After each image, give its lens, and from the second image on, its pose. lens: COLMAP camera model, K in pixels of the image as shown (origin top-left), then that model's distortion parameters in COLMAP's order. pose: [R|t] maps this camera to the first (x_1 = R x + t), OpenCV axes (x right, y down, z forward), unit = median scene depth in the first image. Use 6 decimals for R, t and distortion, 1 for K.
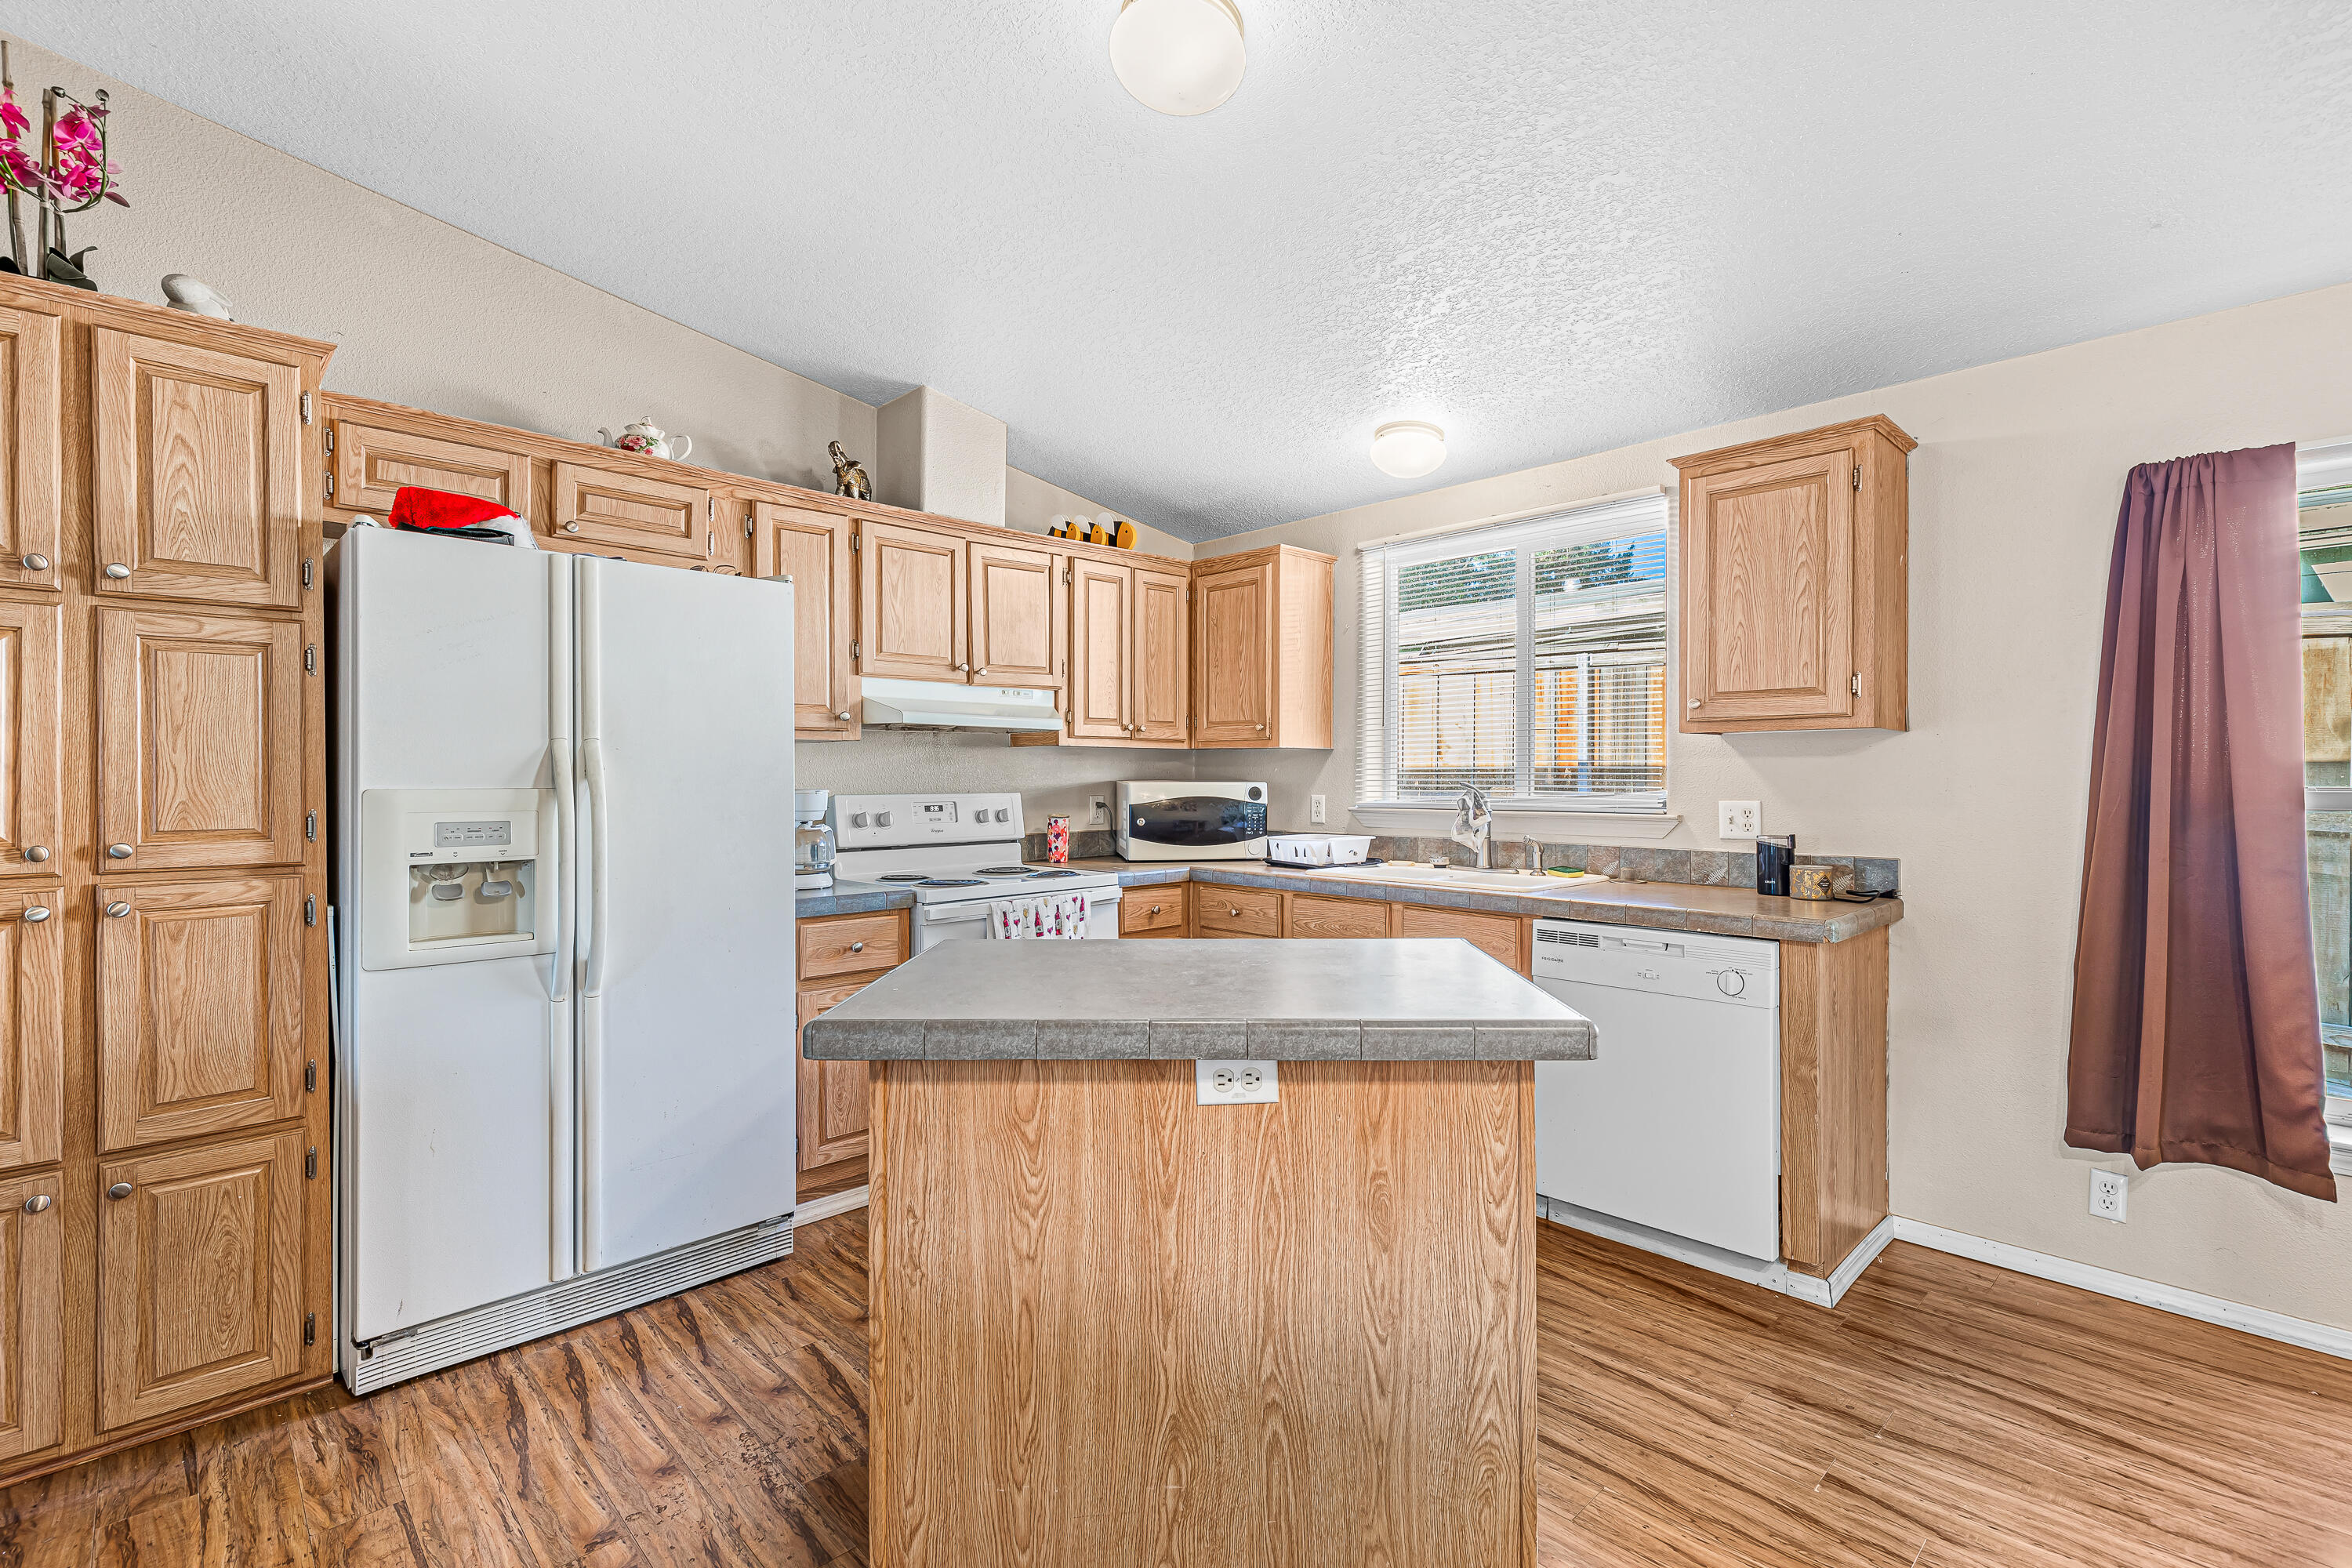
lens RADIAL K [[1100.5, 0, 1185.2], [0, 1100.5, 785.6], [0, 0, 1]] dist [0.010383, -0.002325]
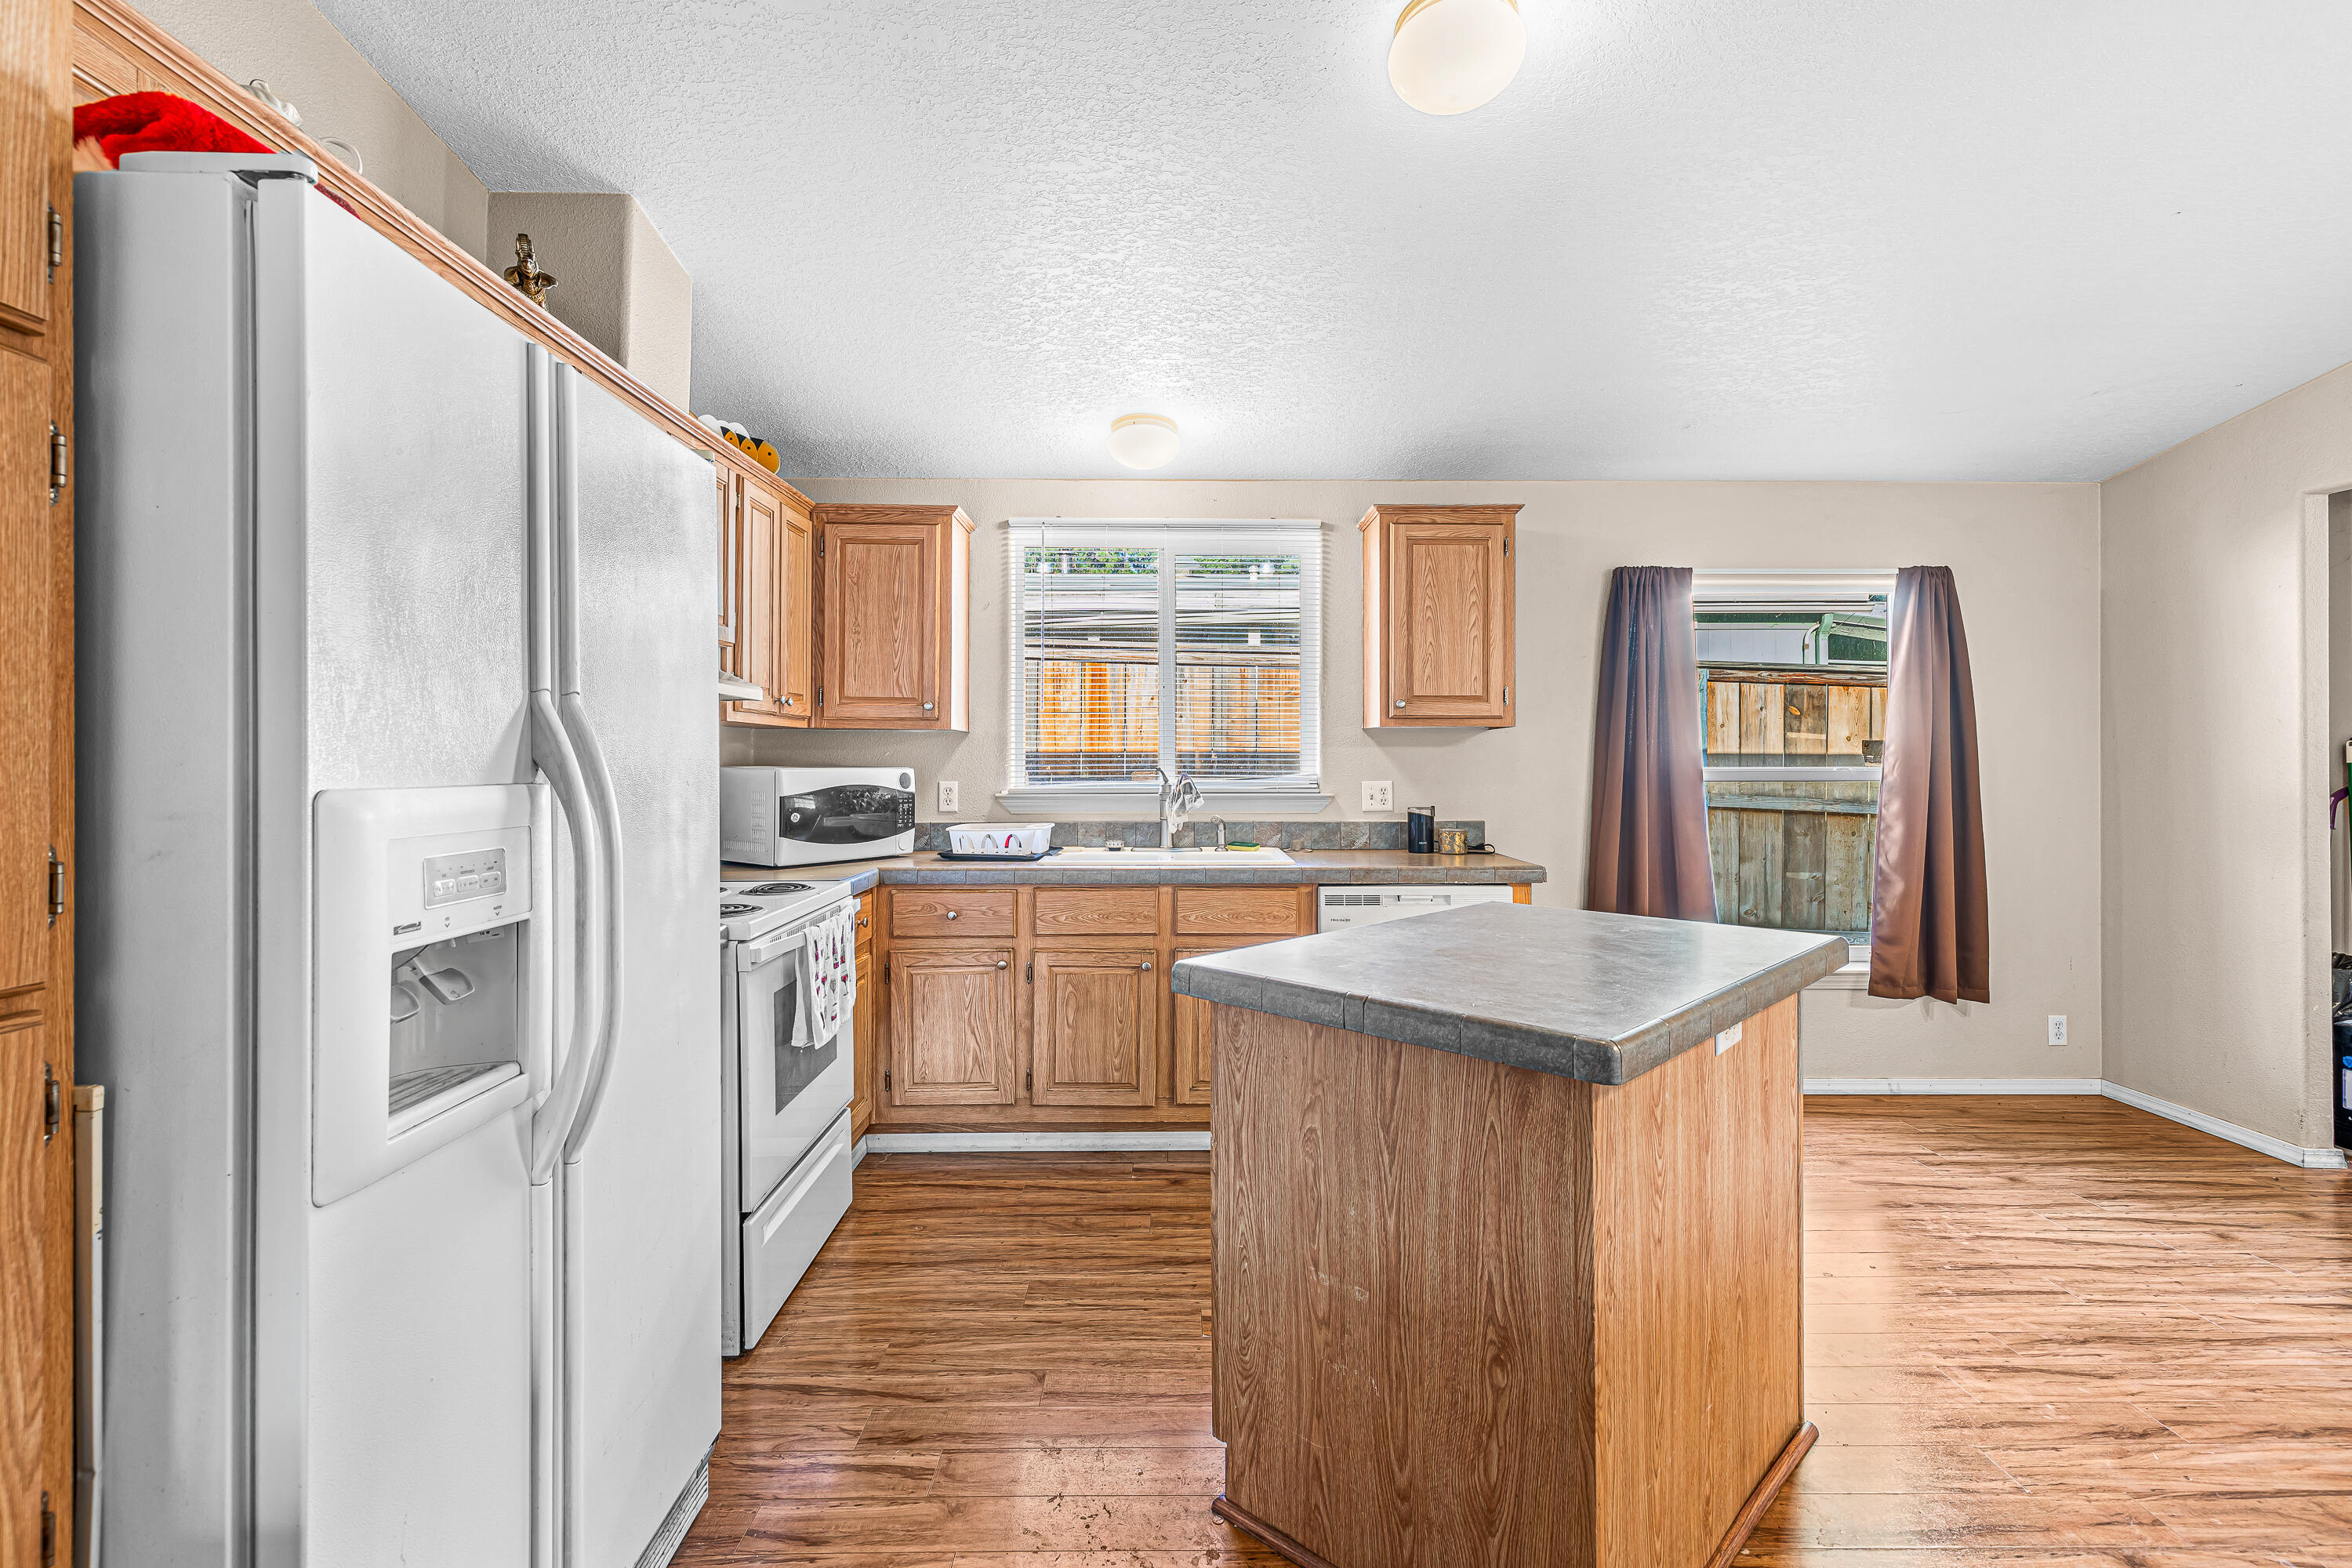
lens RADIAL K [[1100.5, 0, 1200.0], [0, 1100.5, 756.7], [0, 0, 1]] dist [0.010383, -0.002325]
pose [[0.669509, 0.004015, 0.742793, -0.551593], [0.005010, 0.999938, -0.009921, -0.002514], [-0.742787, 0.010364, 0.669448, 0.297491]]
